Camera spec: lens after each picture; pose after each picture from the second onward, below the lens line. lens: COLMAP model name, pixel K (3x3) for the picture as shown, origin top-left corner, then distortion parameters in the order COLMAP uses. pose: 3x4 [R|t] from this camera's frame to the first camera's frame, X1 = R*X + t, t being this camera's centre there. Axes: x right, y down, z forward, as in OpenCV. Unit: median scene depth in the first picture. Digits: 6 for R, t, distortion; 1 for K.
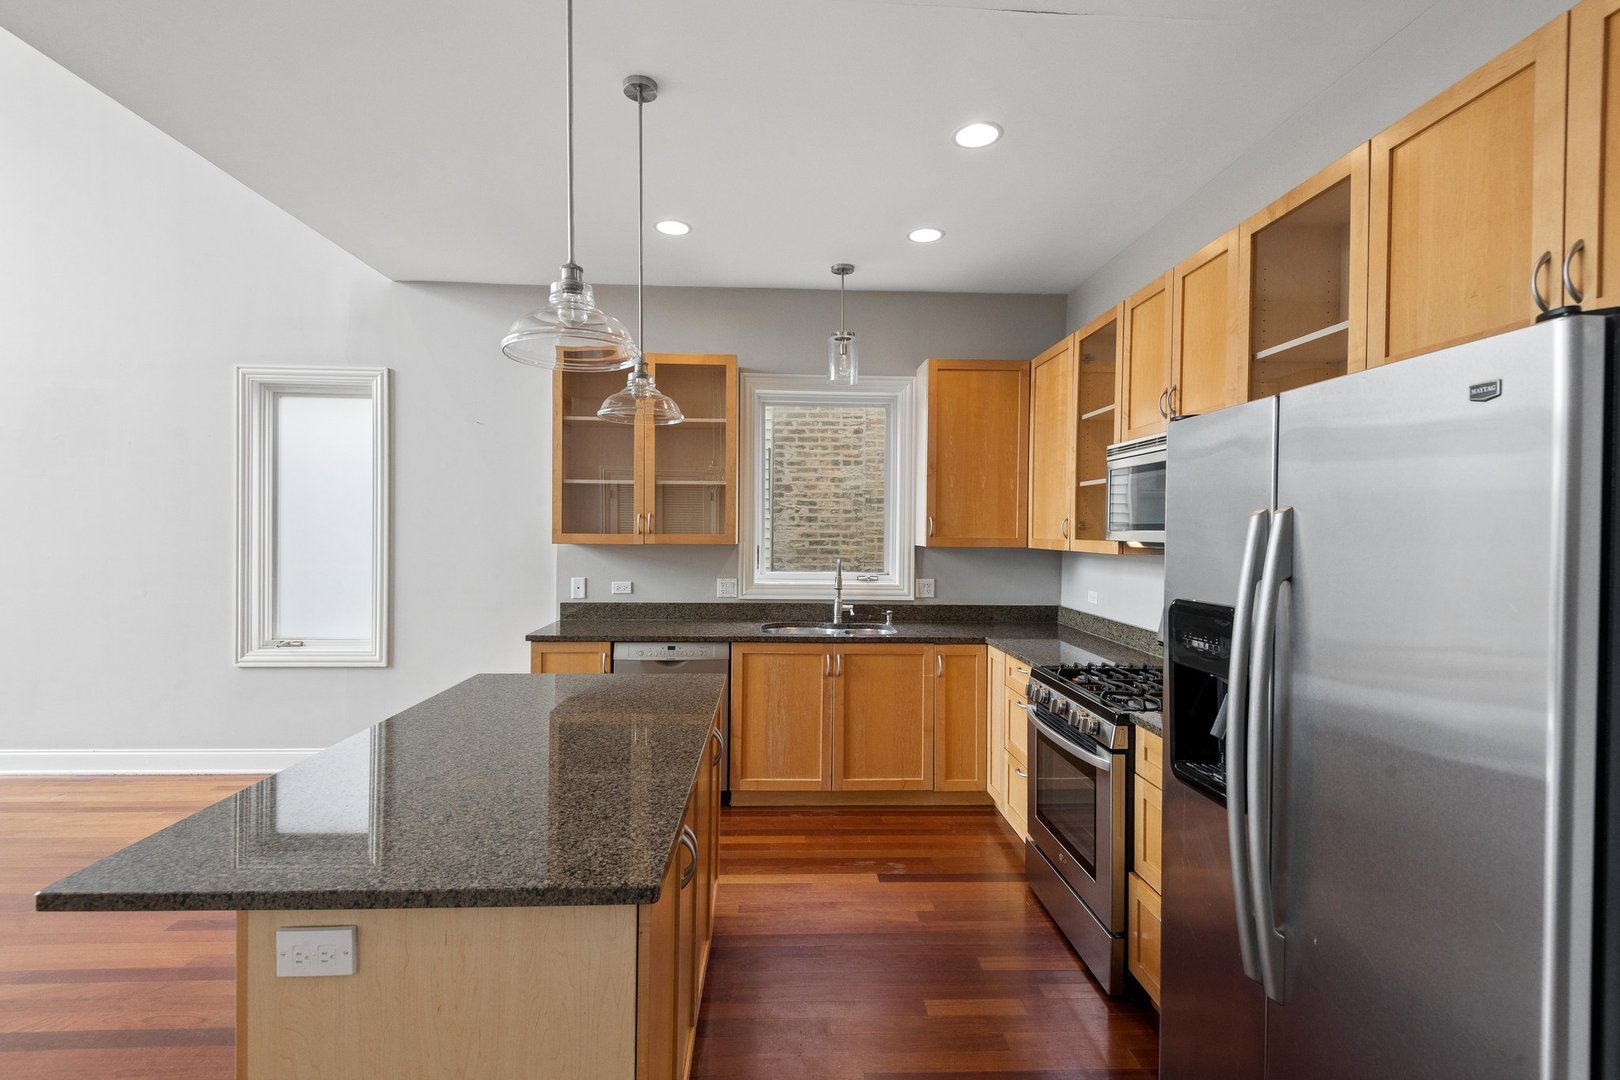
lens RADIAL K [[737.7, 0, 798.3], [0, 737.7, 536.2], [0, 0, 1]] dist [0.033057, -0.018413]
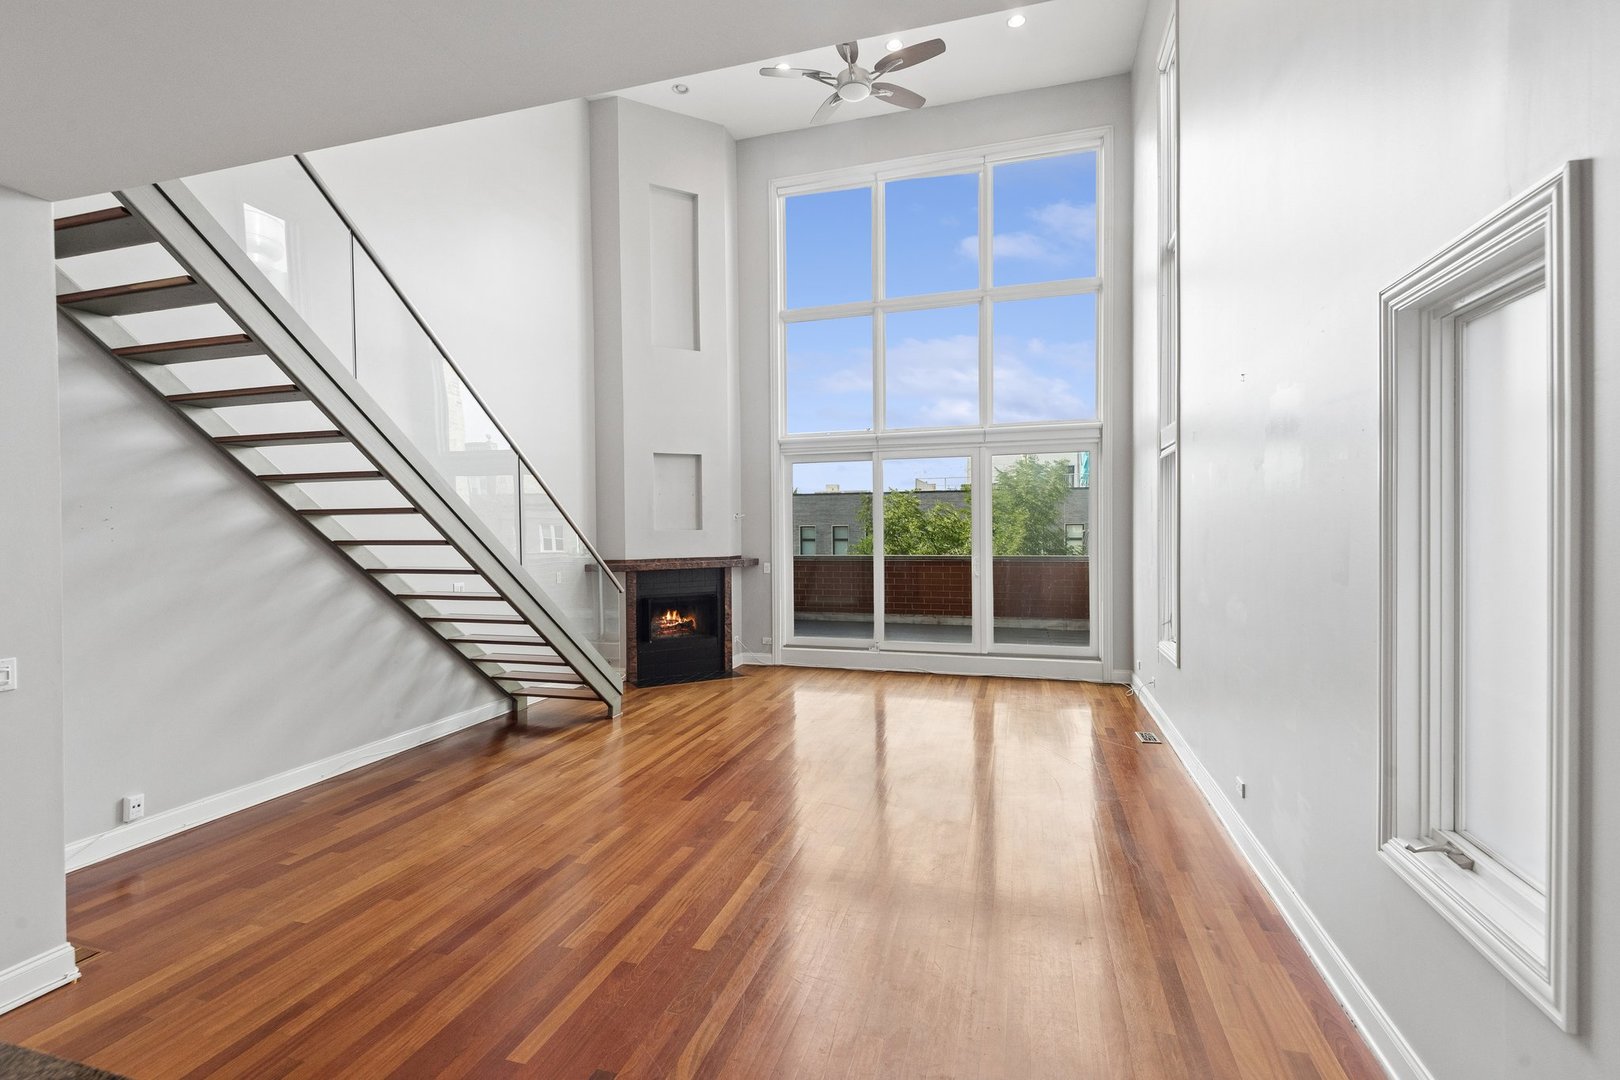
lens RADIAL K [[737.7, 0, 800.5], [0, 737.7, 534.2], [0, 0, 1]] dist [0.033057, -0.018413]
pose [[-0.331987, 0.001604, -0.943283, -0.119629], [-0.001586, 0.999996, 0.002259, -0.058419], [0.943283, 0.002246, -0.331983, 0.831220]]
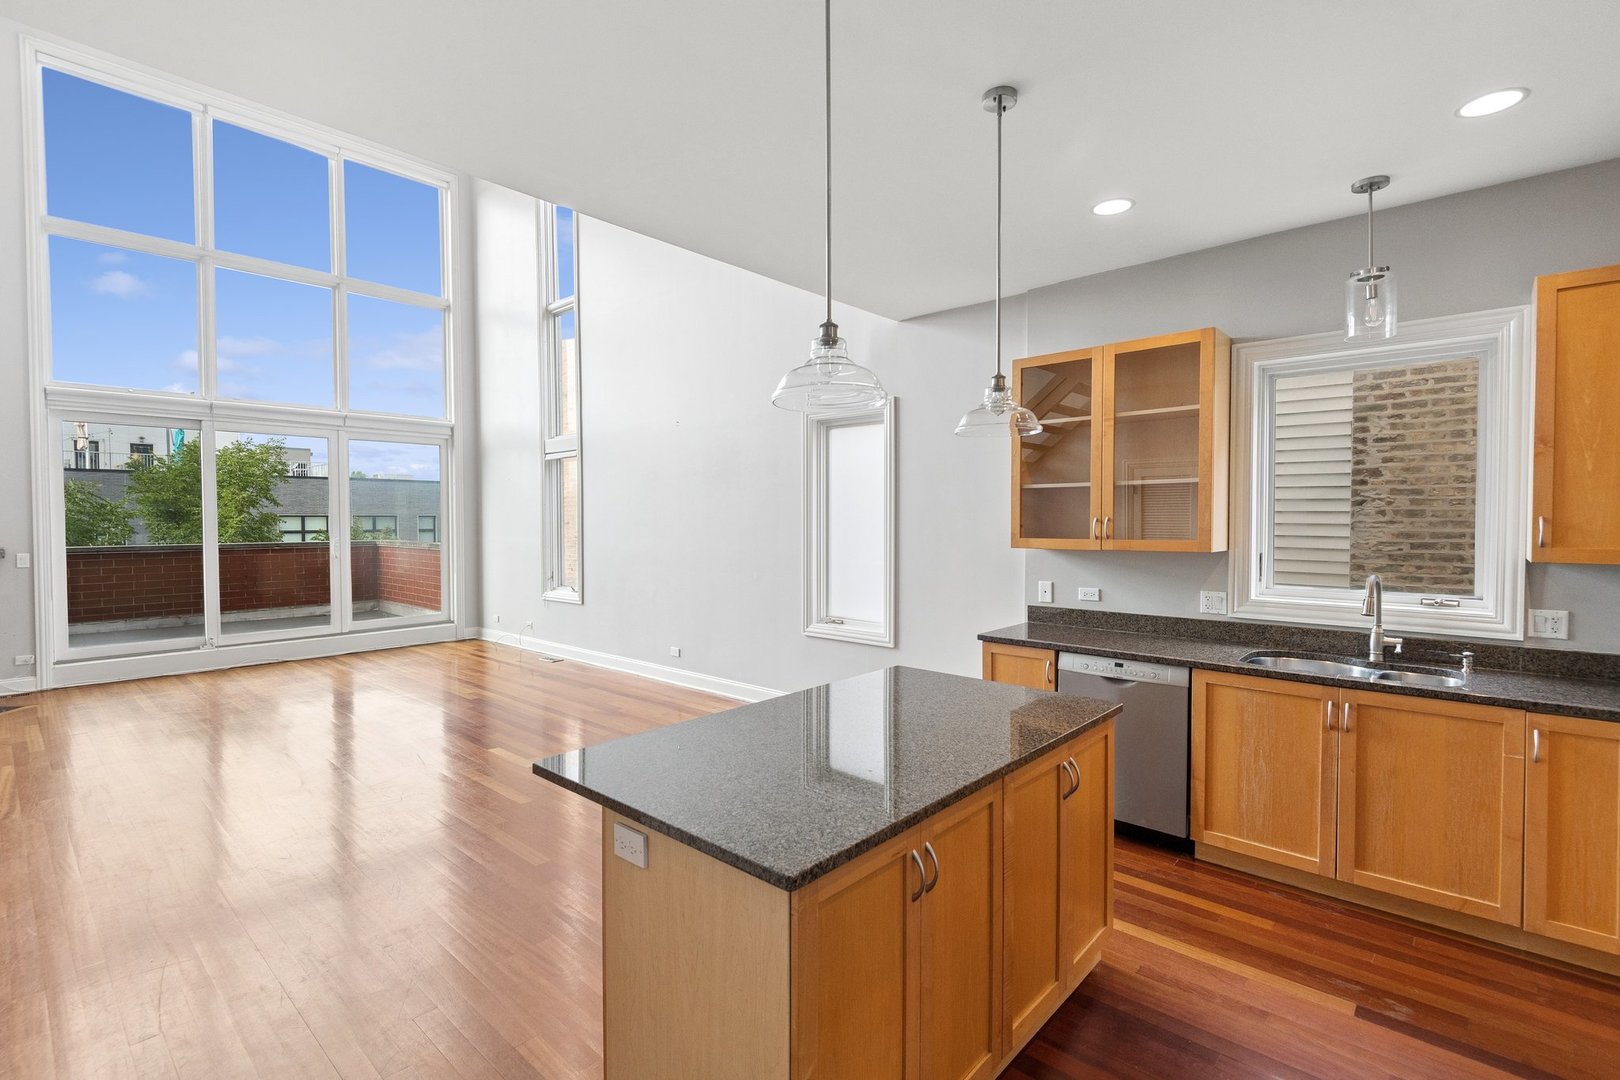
lens RADIAL K [[737.7, 0, 796.5], [0, 737.7, 538.3], [0, 0, 1]] dist [0.033057, -0.018413]
pose [[0.706426, 0.008064, -0.707741, 0.182818], [0.003860, 0.999876, 0.015246, -0.020053], [0.707776, -0.013502, 0.706308, 0.062296]]
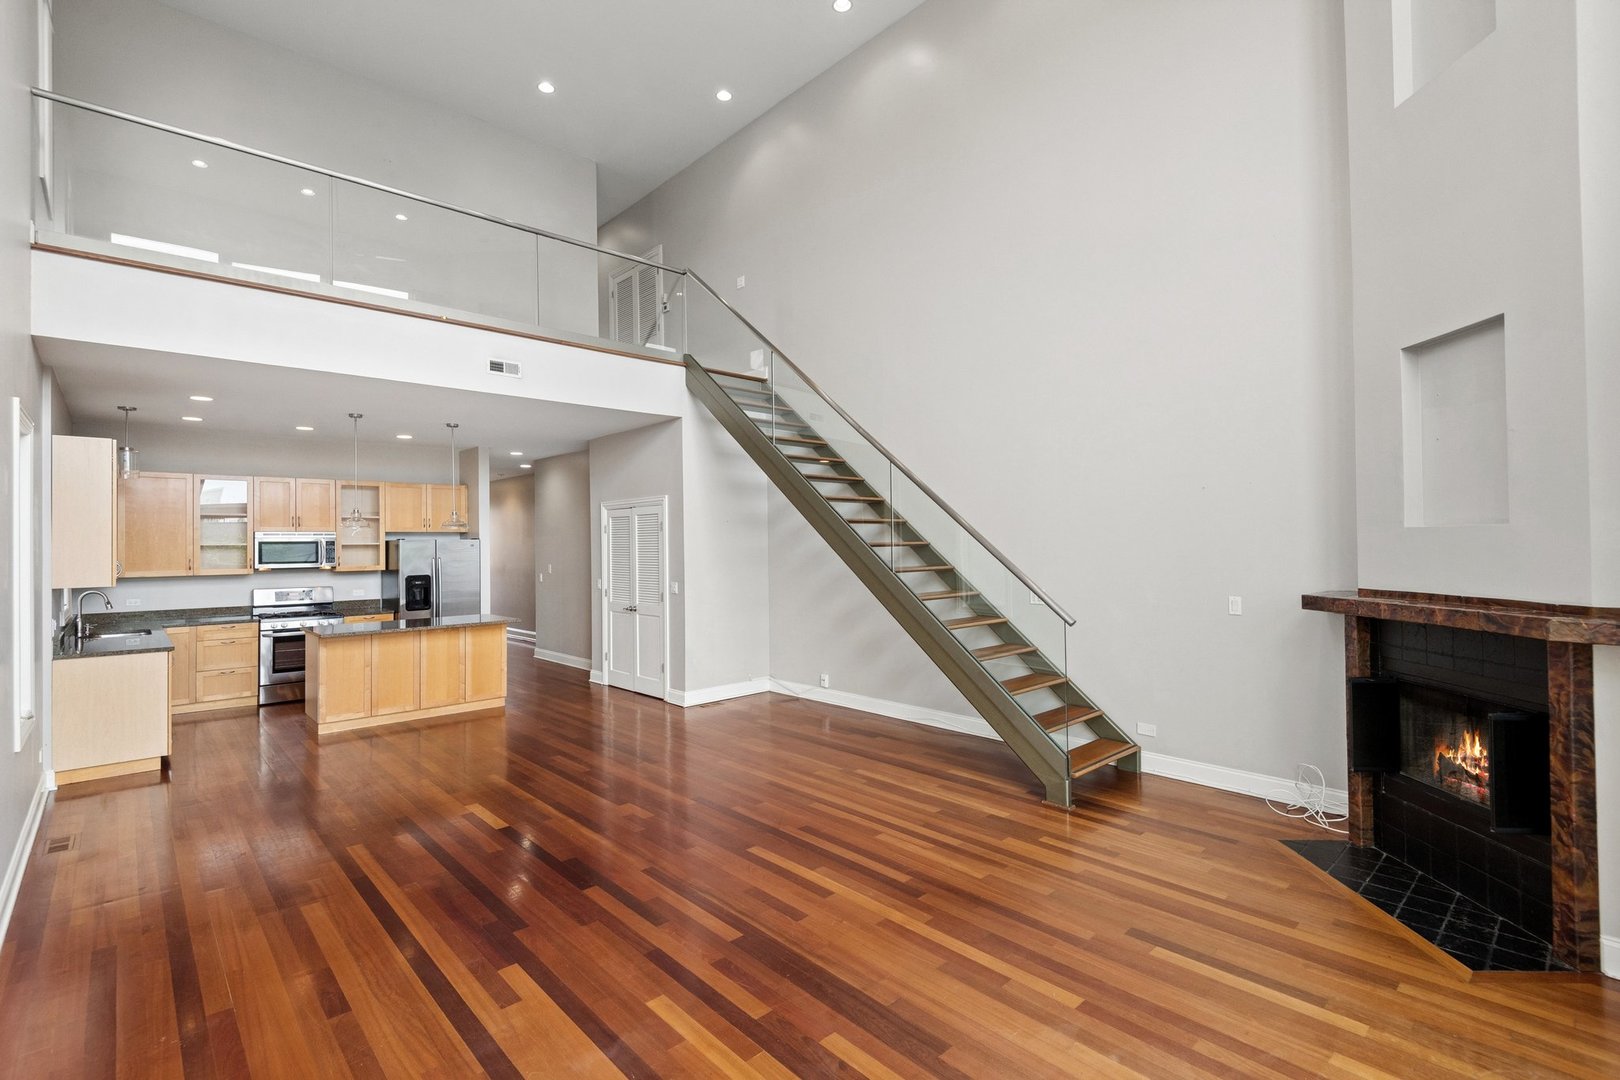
lens RADIAL K [[737.7, 0, 795.5], [0, 737.7, 535.9], [0, 0, 1]] dist [0.033057, -0.018413]
pose [[-0.638724, 0.008026, 0.769394, -2.092716], [0.014012, 0.999901, 0.001201, -0.063263], [-0.769309, 0.011548, -0.638773, 0.911327]]
